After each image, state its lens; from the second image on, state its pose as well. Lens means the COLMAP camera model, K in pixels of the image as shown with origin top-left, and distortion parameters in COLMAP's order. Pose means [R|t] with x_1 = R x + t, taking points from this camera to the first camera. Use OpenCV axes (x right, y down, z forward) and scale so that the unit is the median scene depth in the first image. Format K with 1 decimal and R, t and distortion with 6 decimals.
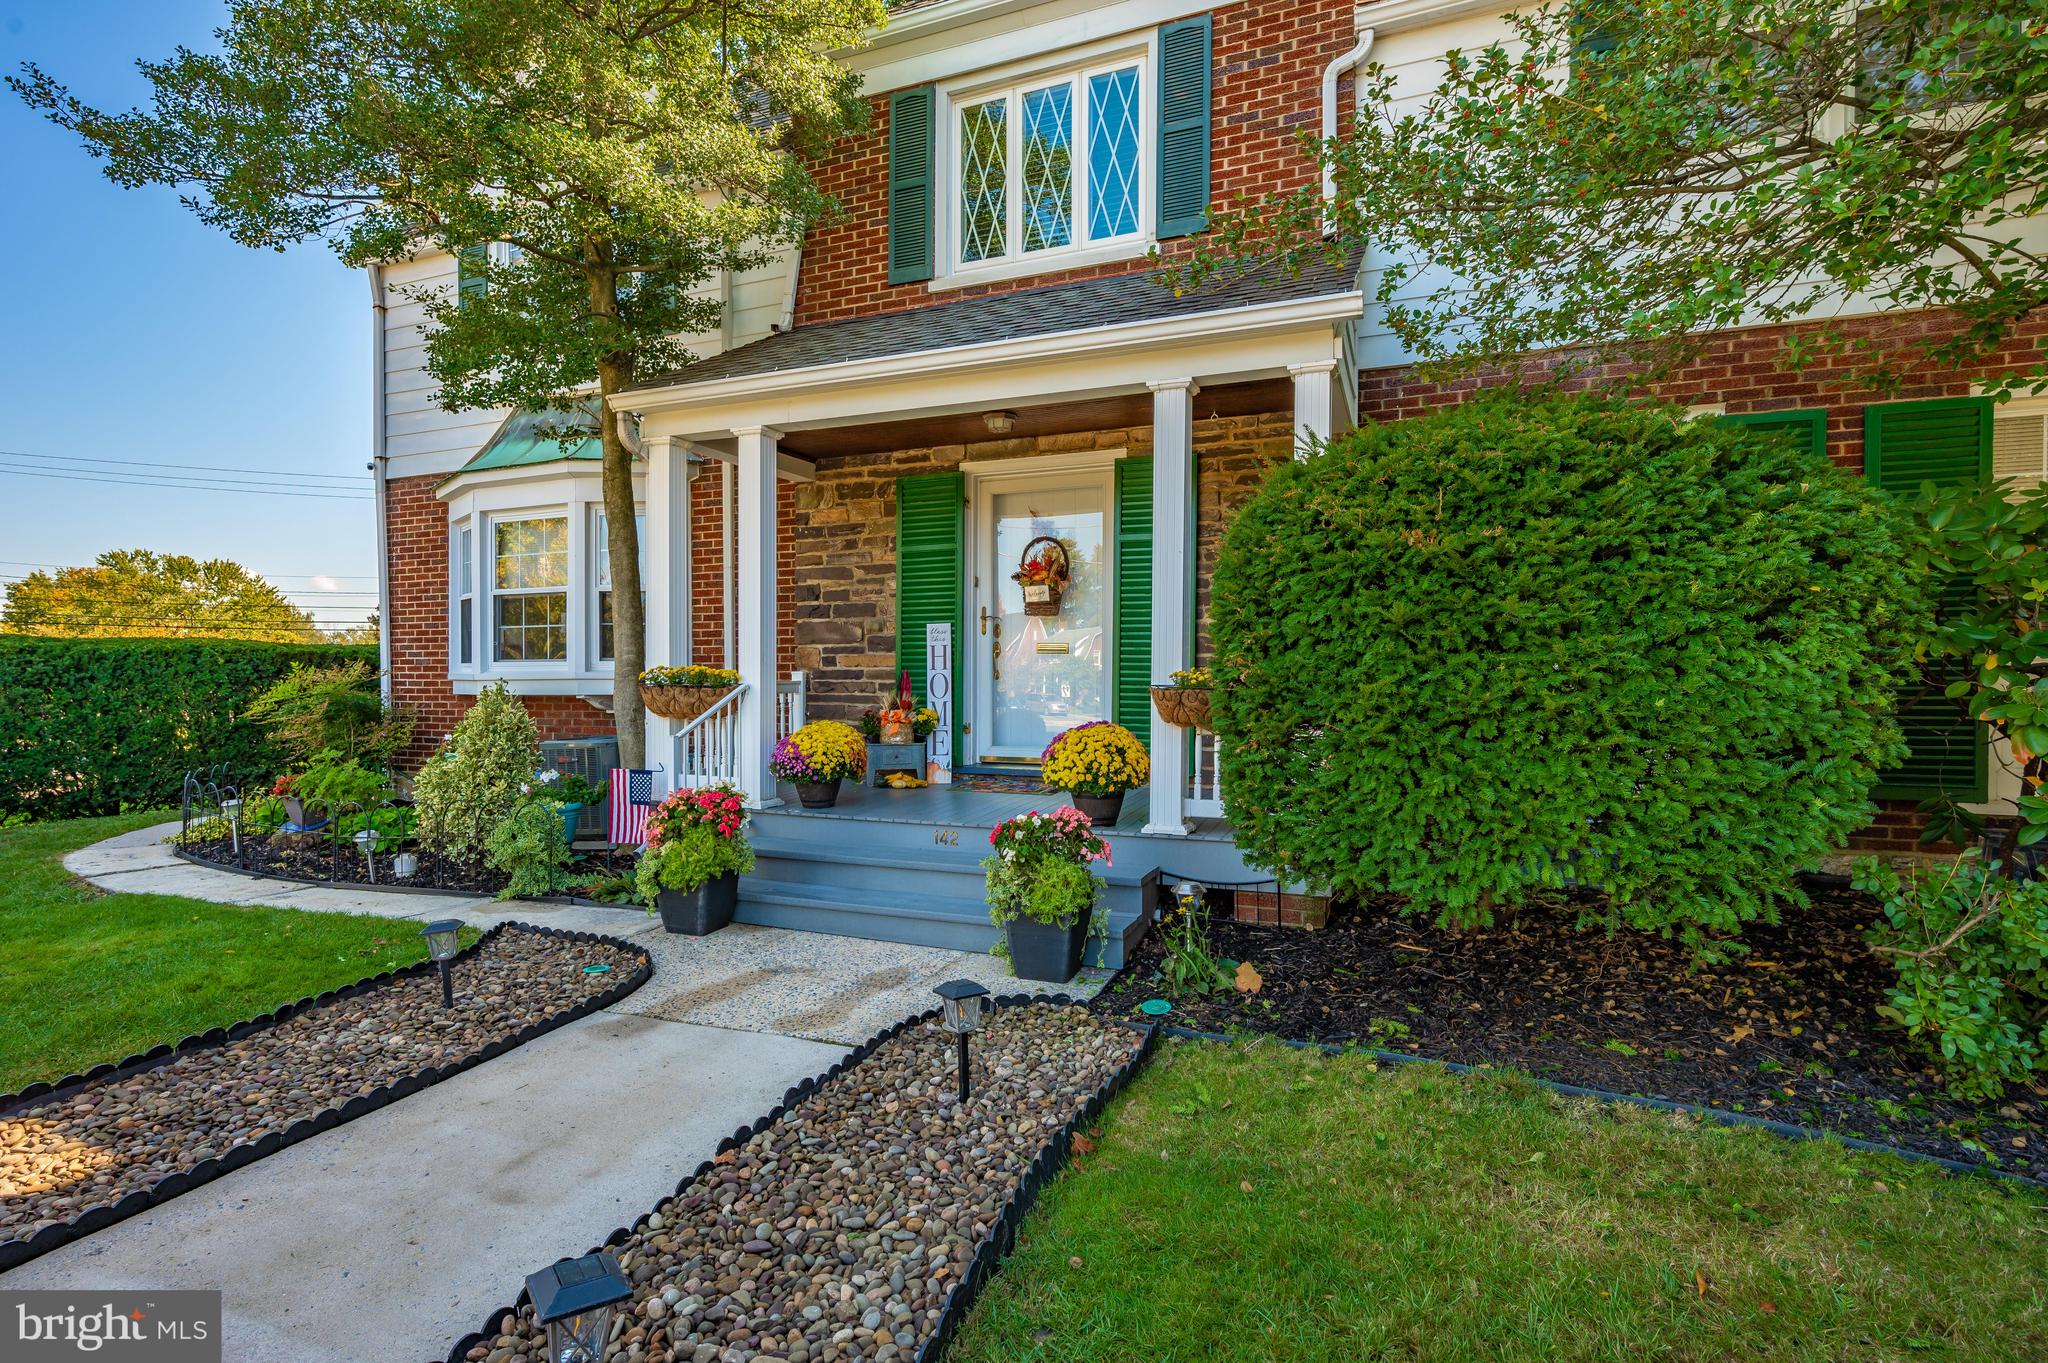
lens RADIAL K [[971.2, 0, 1033.8], [0, 971.2, 683.7], [0, 0, 1]] dist [0.002550, 0.000102]
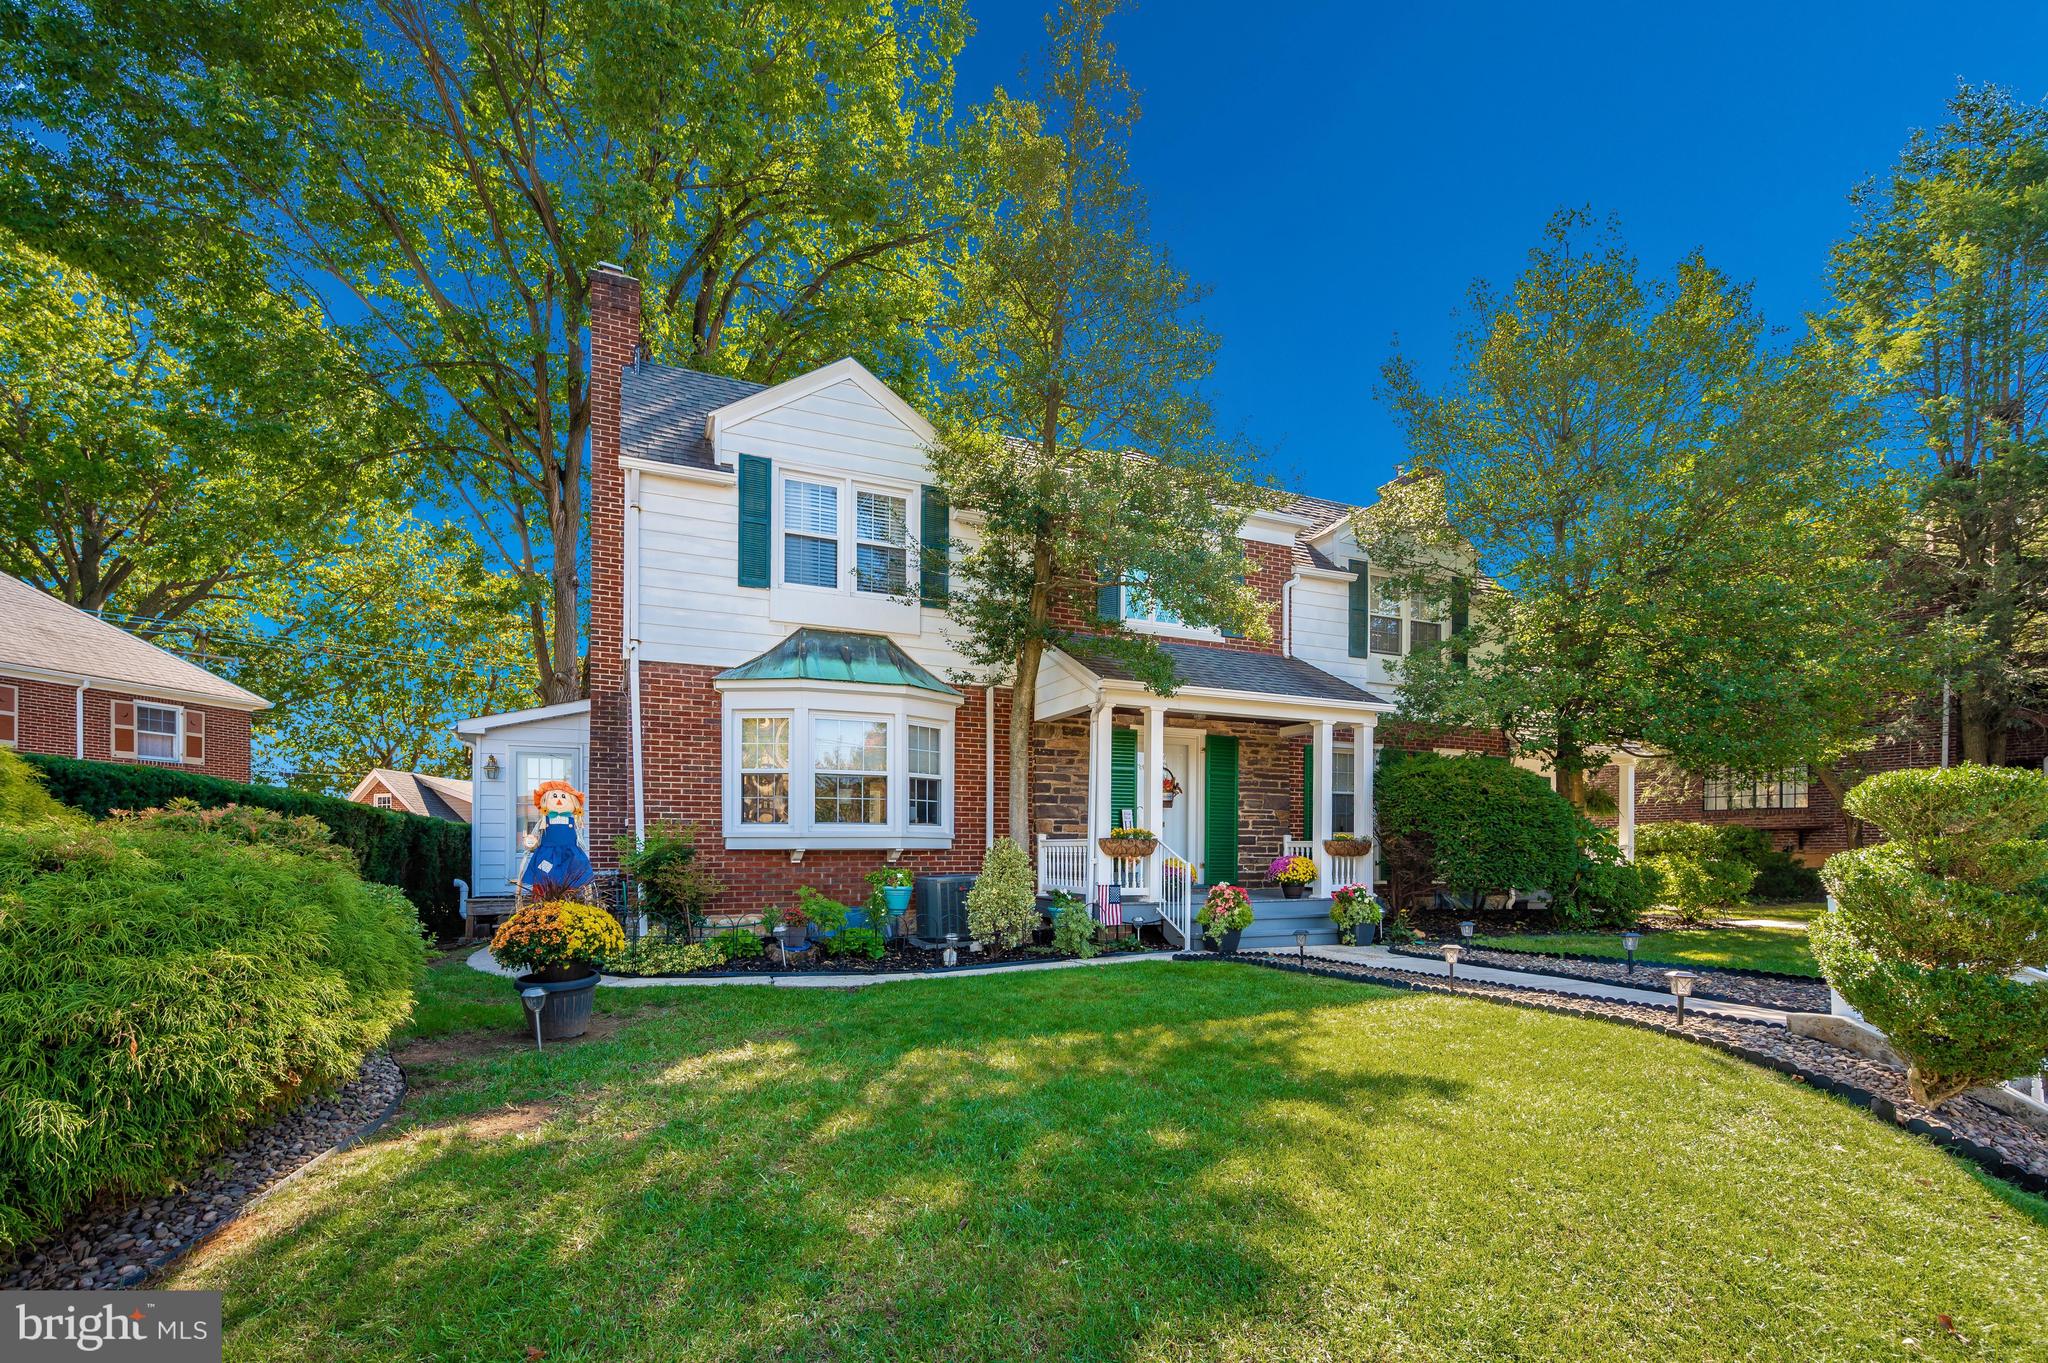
lens RADIAL K [[801.9, 0, 984.0], [0, 801.9, 861.0], [0, 0, 1]] dist [0.000503, -0.000712]
pose [[0.734197, -0.006445, 0.678906, -1.357908], [0.005404, 0.999979, 0.003649, 0.030260], [-0.678915, 0.000990, 0.734216, 0.054184]]
